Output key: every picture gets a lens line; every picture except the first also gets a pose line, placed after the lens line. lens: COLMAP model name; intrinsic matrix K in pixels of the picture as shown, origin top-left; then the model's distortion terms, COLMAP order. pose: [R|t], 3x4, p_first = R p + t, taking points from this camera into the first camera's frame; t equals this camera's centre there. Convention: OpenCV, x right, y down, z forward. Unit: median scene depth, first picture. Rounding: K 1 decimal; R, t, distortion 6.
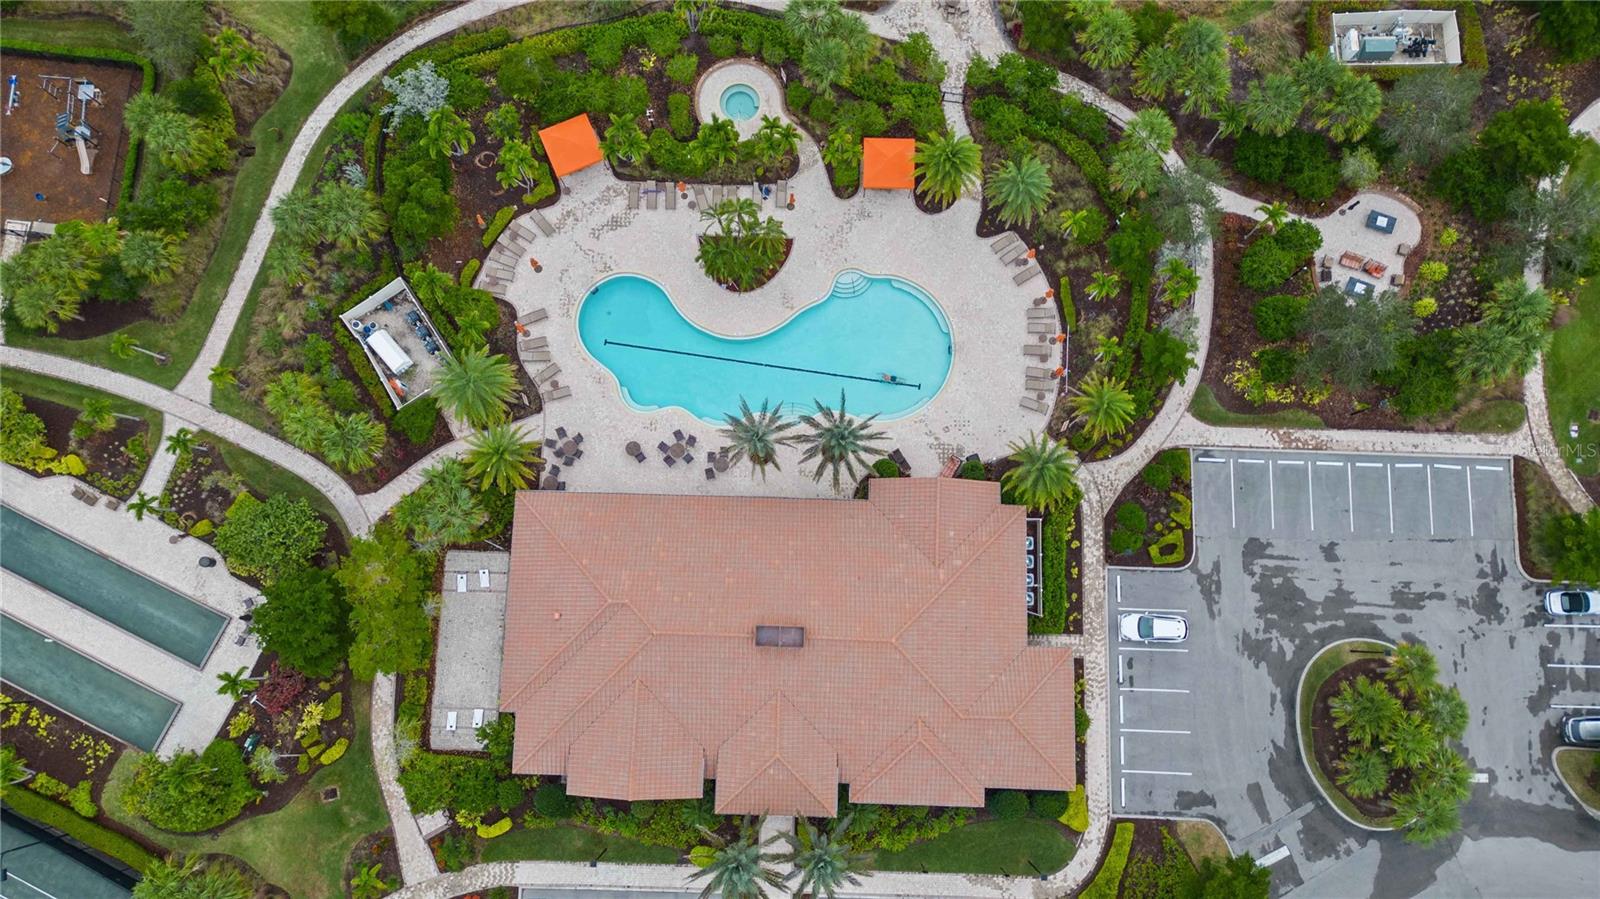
lens RADIAL K [[1118.4, 0, 800.0], [0, 1118.4, 449.5], [0, 0, 1]] dist [0.068978, -0.072710]
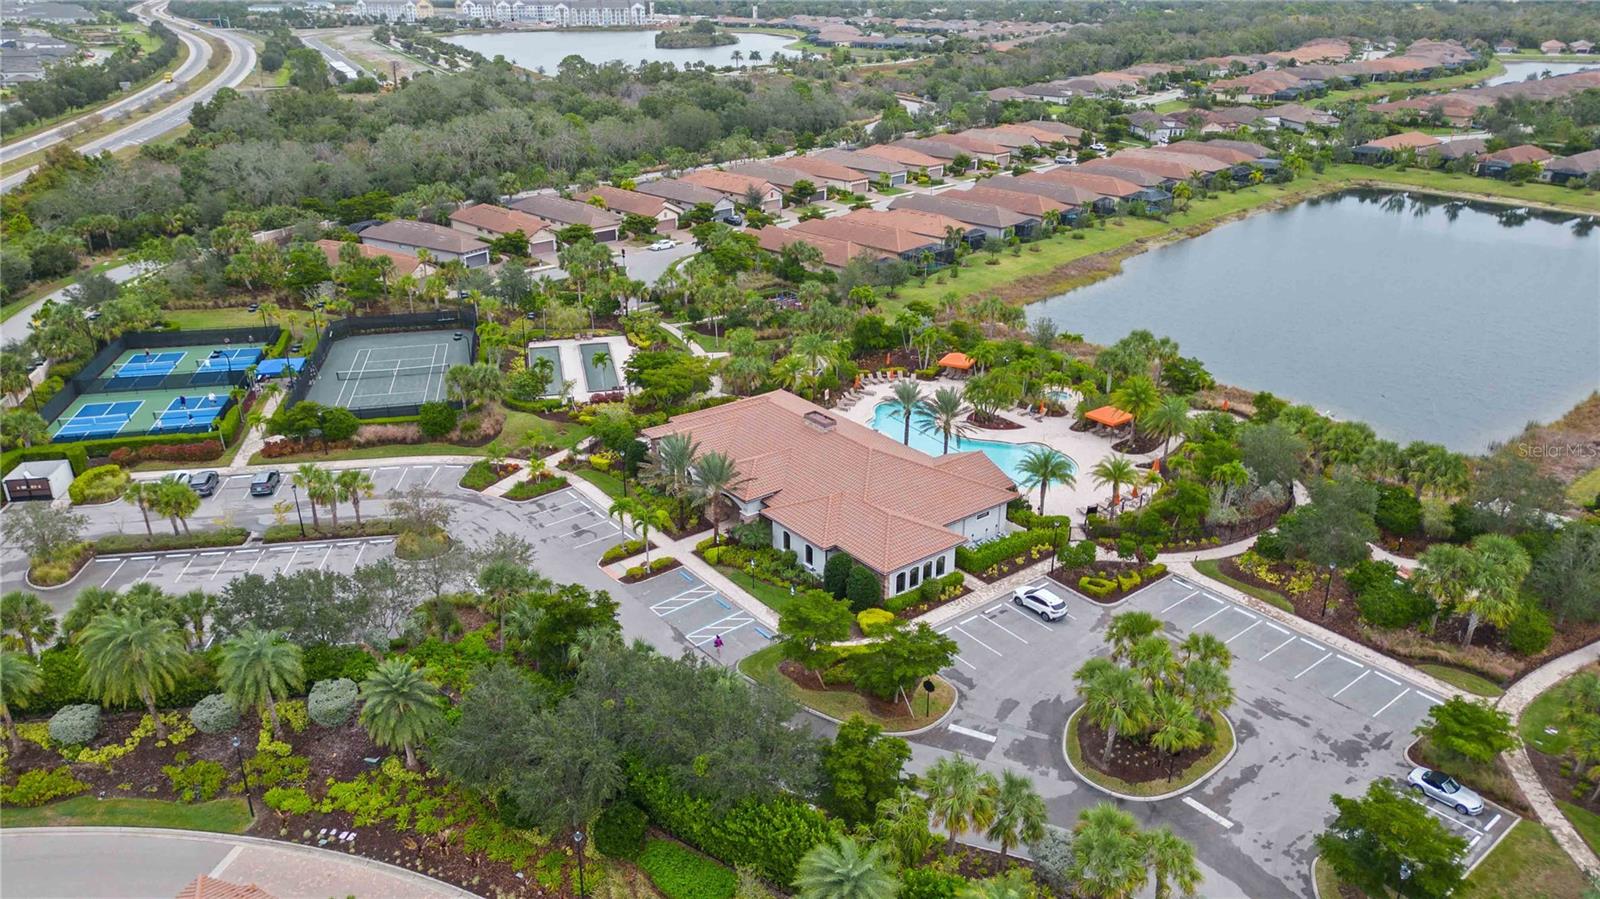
lens RADIAL K [[1118.4, 0, 800.0], [0, 1118.4, 449.5], [0, 0, 1]] dist [0.068978, -0.072710]
pose [[0.636500, 0.310224, -0.706136, 0.892391], [-0.762528, 0.390615, -0.515723, 0.847487], [0.115838, 0.866707, 0.485181, 0.293047]]
